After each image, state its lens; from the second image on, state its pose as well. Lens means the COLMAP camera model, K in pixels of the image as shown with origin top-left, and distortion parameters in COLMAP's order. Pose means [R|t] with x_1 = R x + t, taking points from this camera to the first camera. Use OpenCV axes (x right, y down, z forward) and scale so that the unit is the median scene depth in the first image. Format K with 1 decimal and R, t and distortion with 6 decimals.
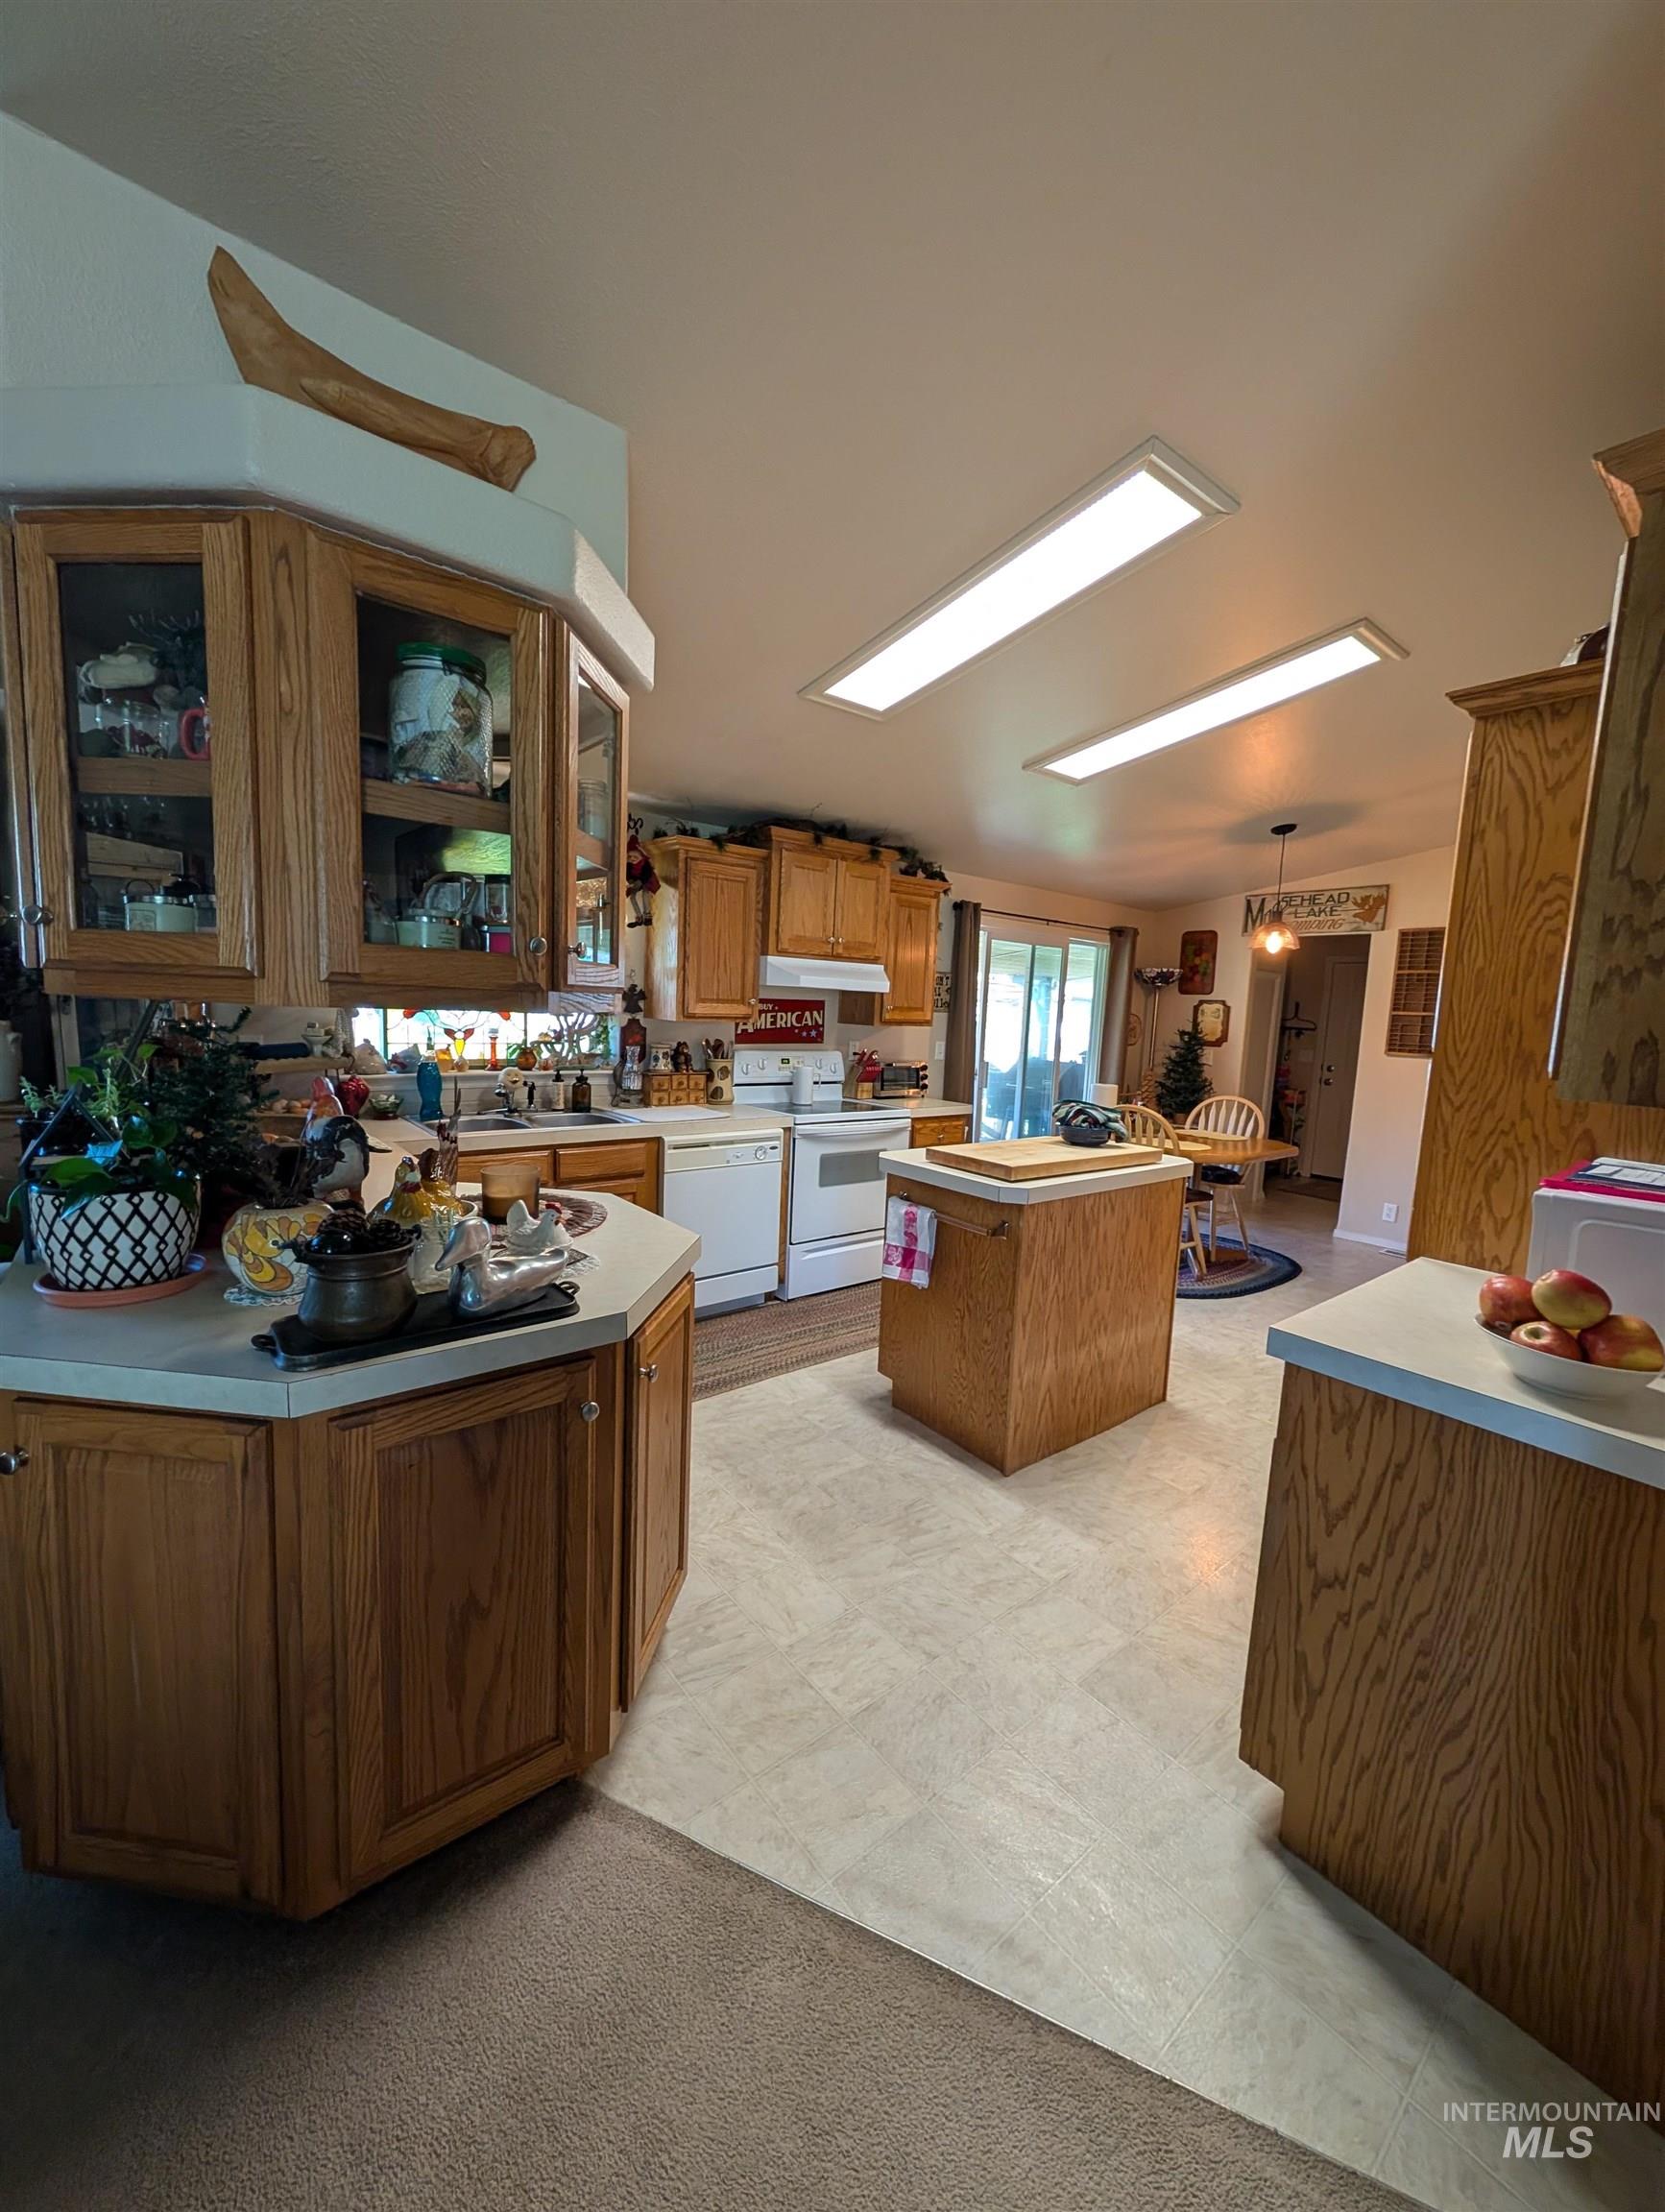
lens RADIAL K [[834.6, 0, 825.9], [0, 834.6, 1102.5], [0, 0, 1]] dist [-0.001227, -0.000186]
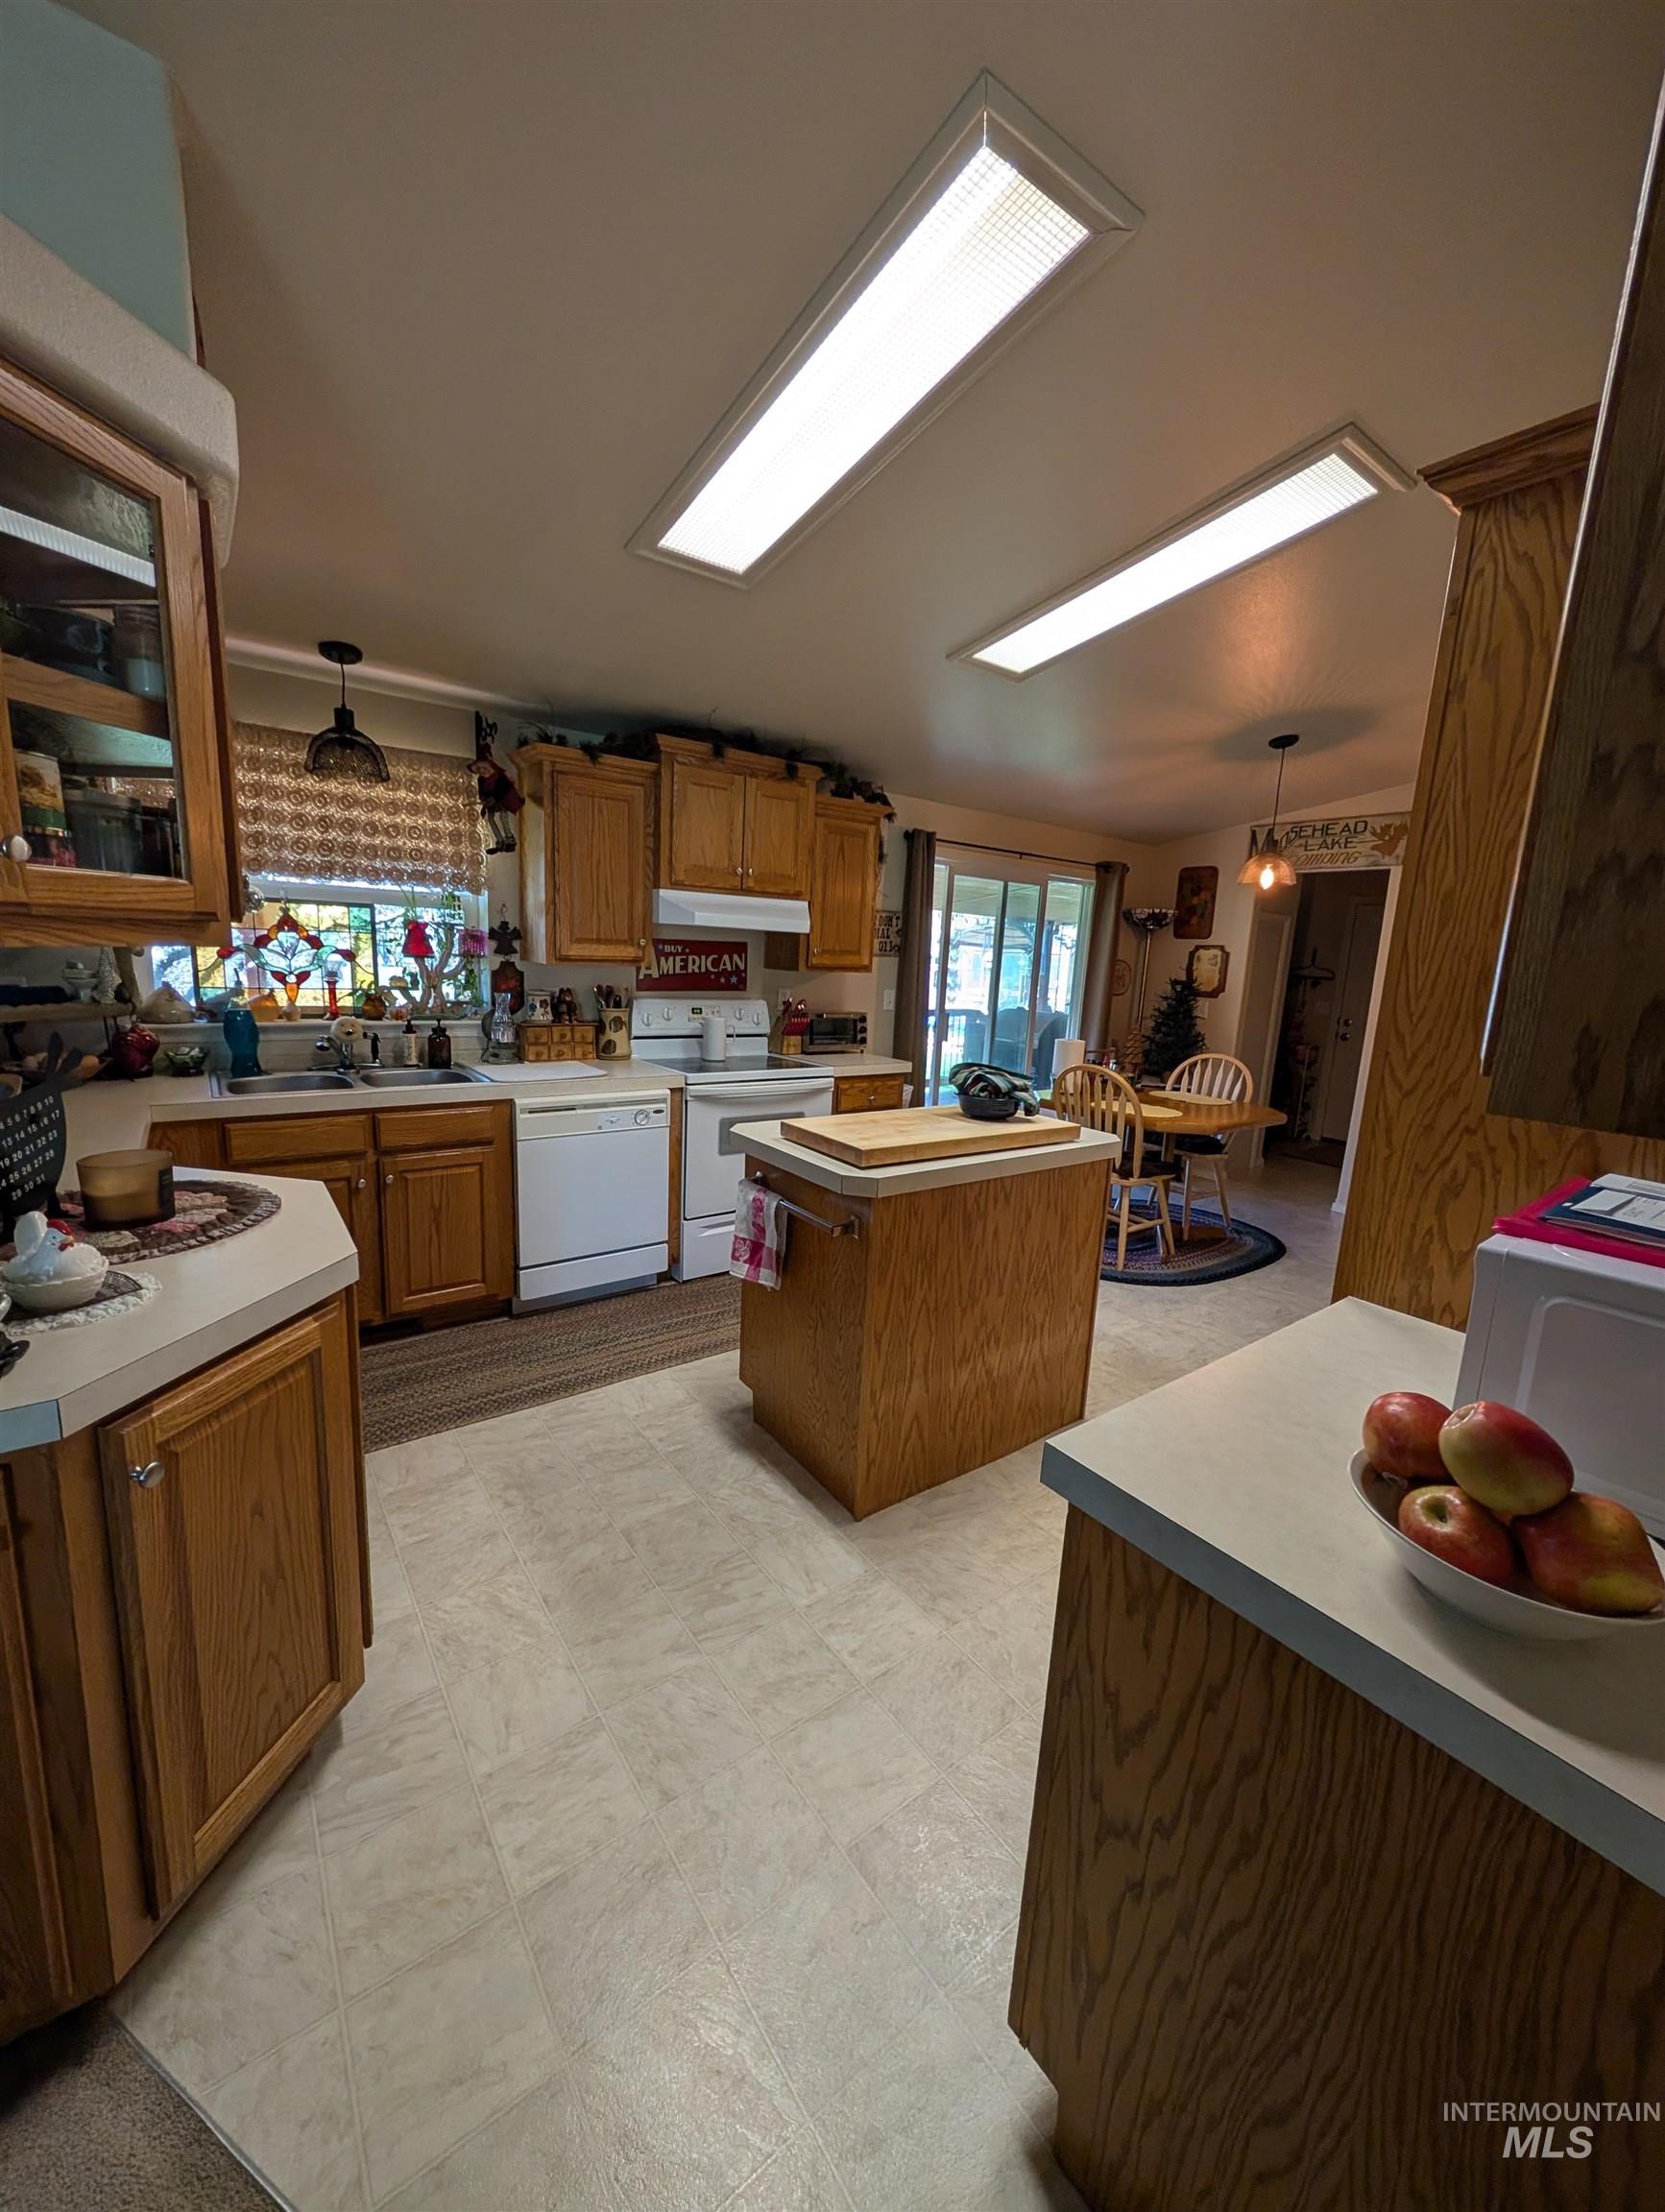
lens RADIAL K [[833.2, 0, 826.1], [0, 833.2, 1101.0], [0, 0, 1]] dist [-0.001341, 0.000022]
pose [[0.999263, 0.012104, -0.036437, 0.247812], [-0.009824, 0.998021, 0.062113, -0.021059], [0.037117, -0.061710, 0.997404, 0.237773]]
